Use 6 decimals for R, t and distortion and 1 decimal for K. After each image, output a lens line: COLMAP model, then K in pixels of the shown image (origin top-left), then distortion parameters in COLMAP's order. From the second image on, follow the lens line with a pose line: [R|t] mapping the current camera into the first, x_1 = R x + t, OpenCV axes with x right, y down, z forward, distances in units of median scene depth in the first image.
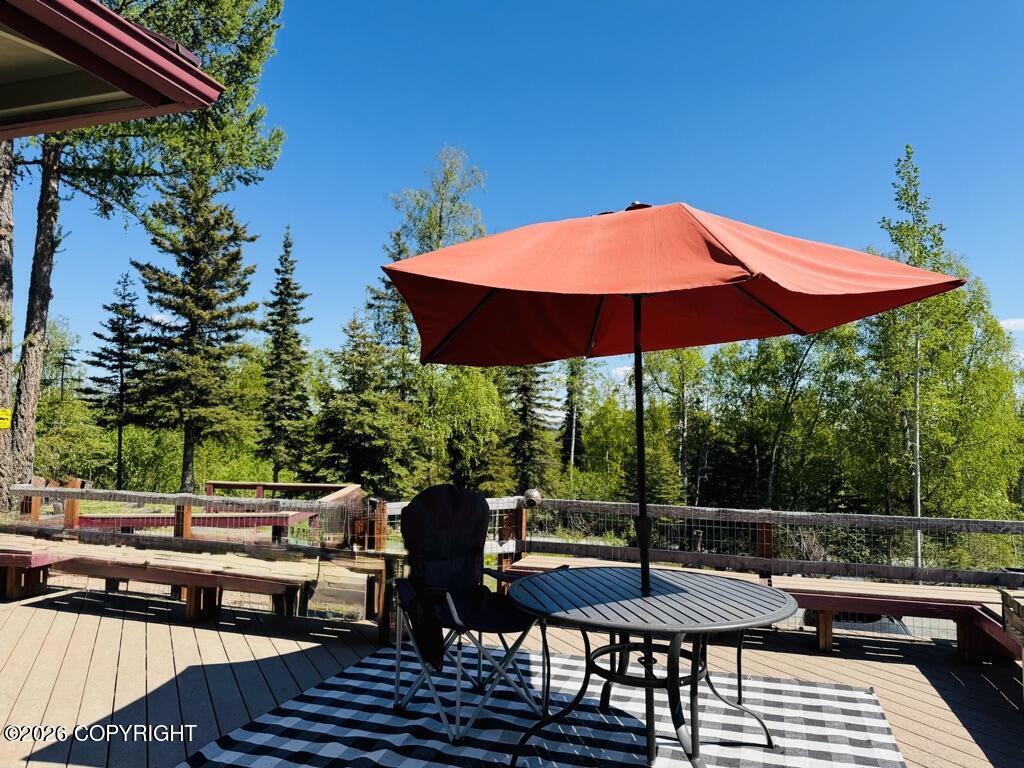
lens RADIAL K [[699.0, 0, 532.5], [0, 699.0, 382.7], [0, 0, 1]] dist [0.048821, -0.000348]
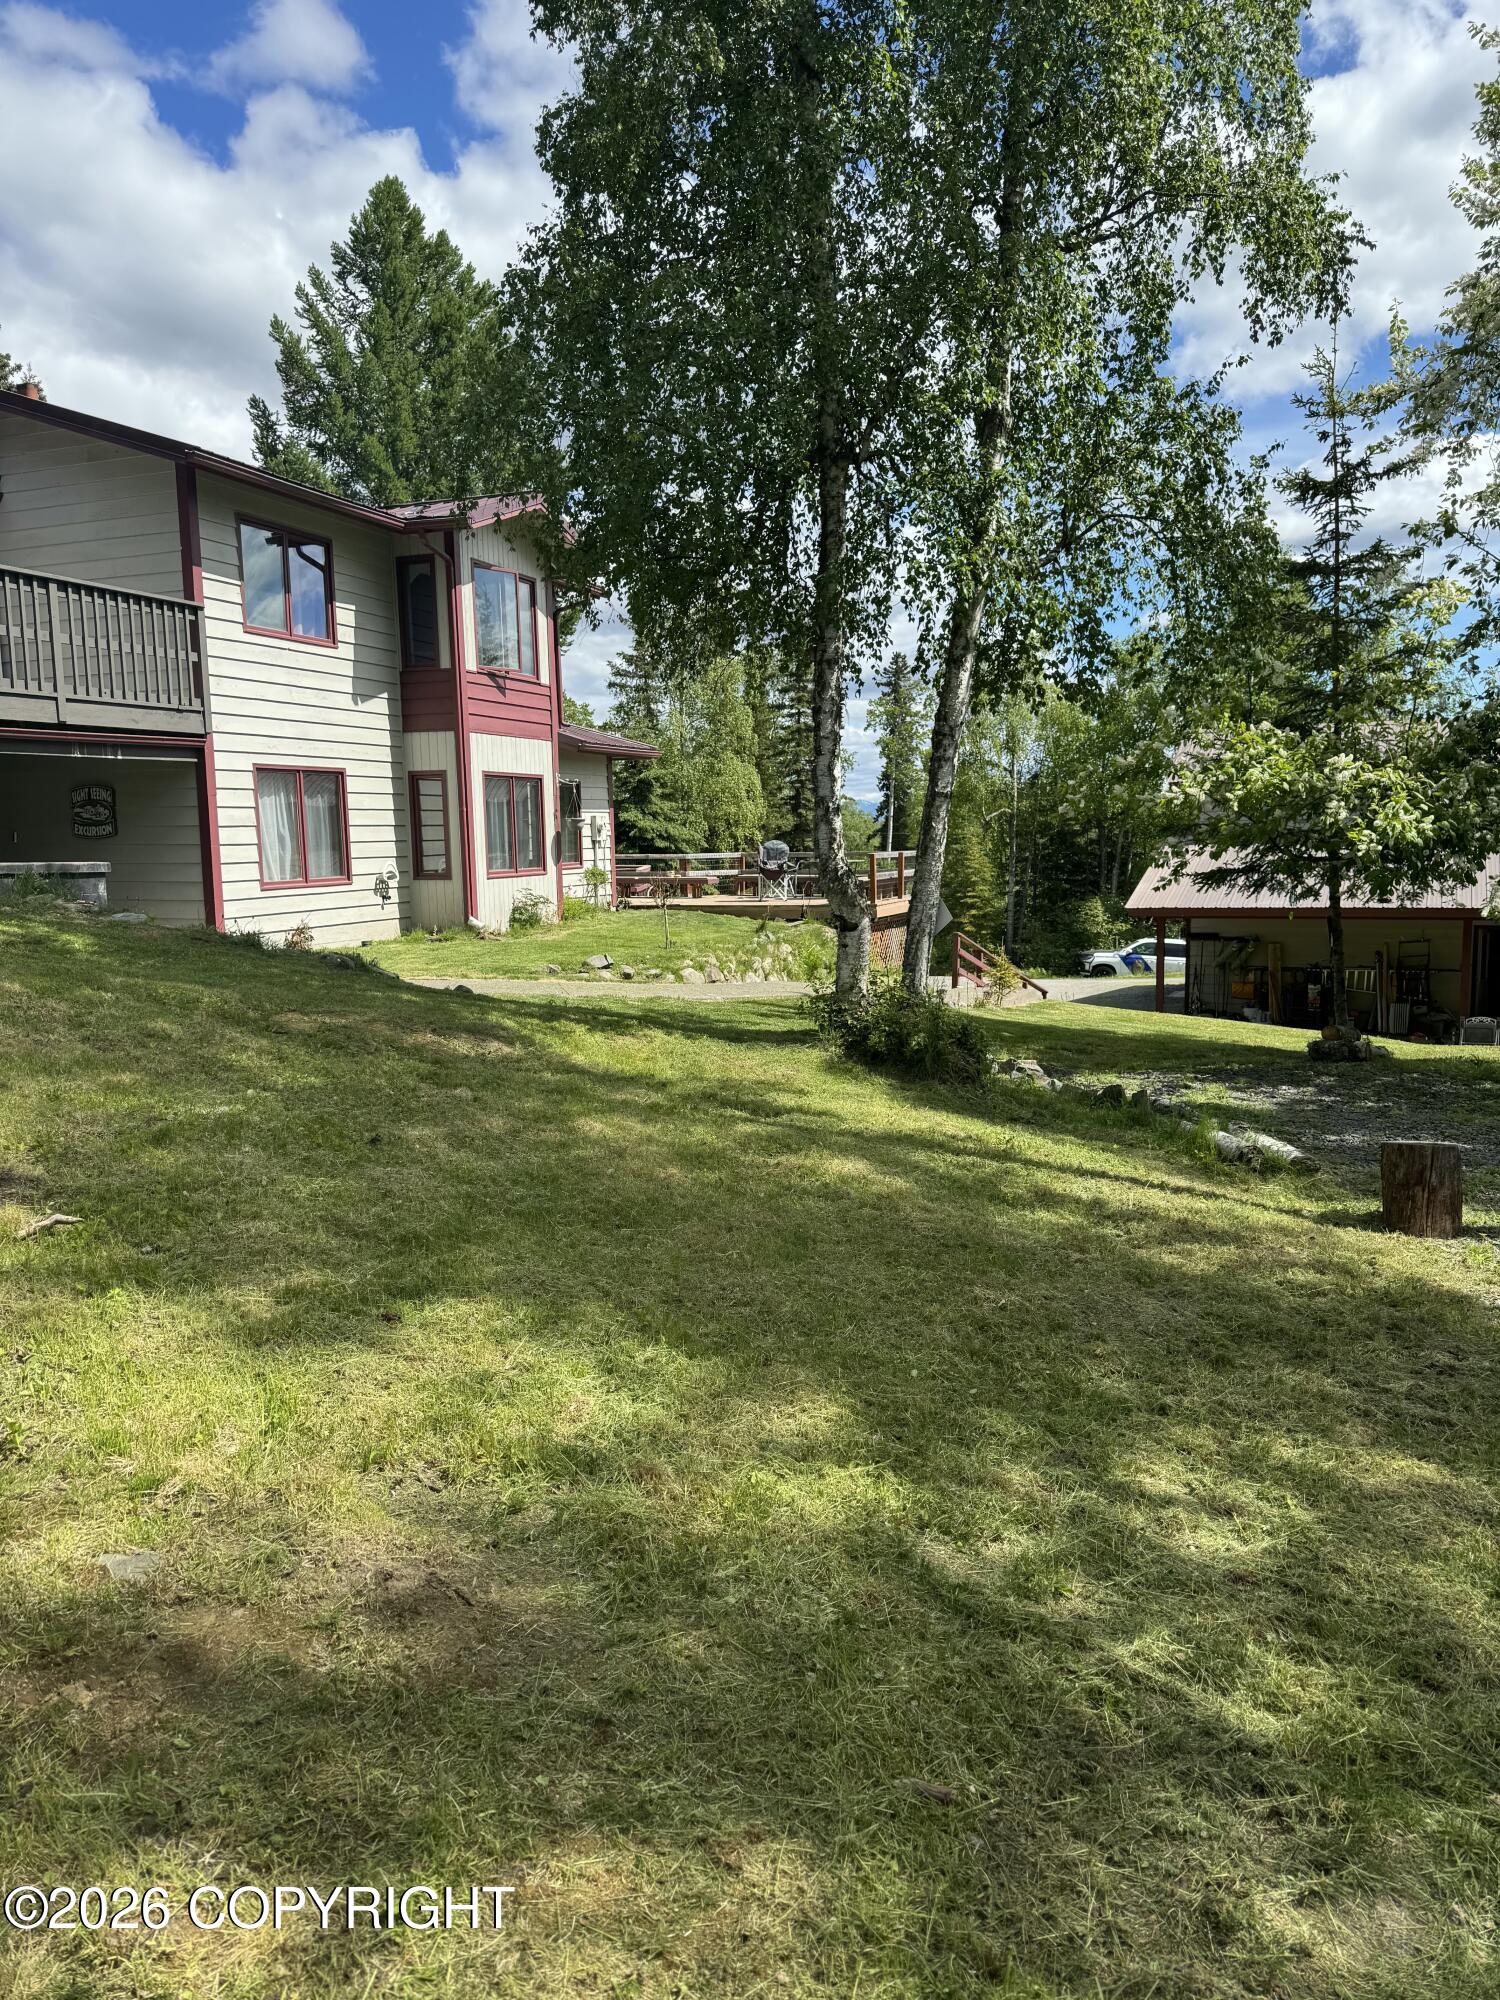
lens RADIAL K [[1365.2, 0, 750.0], [0, 1365.2, 1000.0], [0, 0, 1]] dist [0.048821, -0.000348]
pose [[0.996772, -0.011131, -0.079504, 0.080030], [0.026513, 0.980417, 0.195140, -0.057611], [0.075775, -0.196618, 0.977548, -0.810693]]
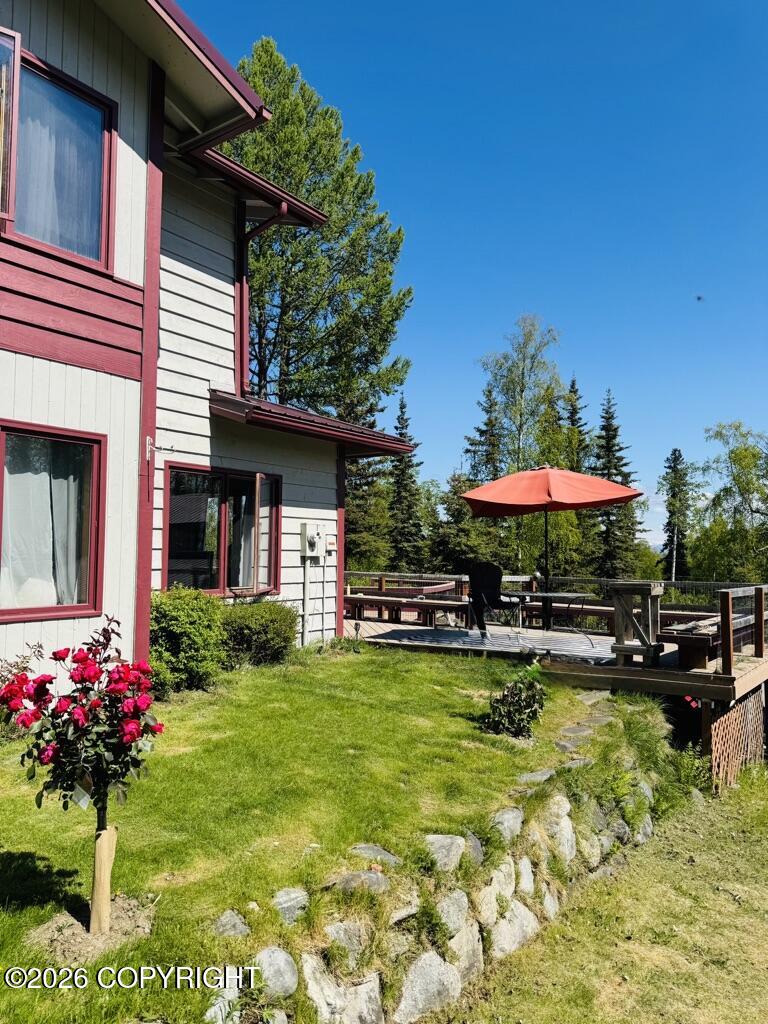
lens RADIAL K [[699.0, 0, 384.0], [0, 699.0, 512.0], [0, 0, 1]] dist [0.048821, -0.000348]
pose [[0.937775, -0.022599, -0.346507, 0.059502], [0.025650, 0.999662, 0.004223, -0.009668], [0.346295, -0.012848, 0.938038, -0.222408]]
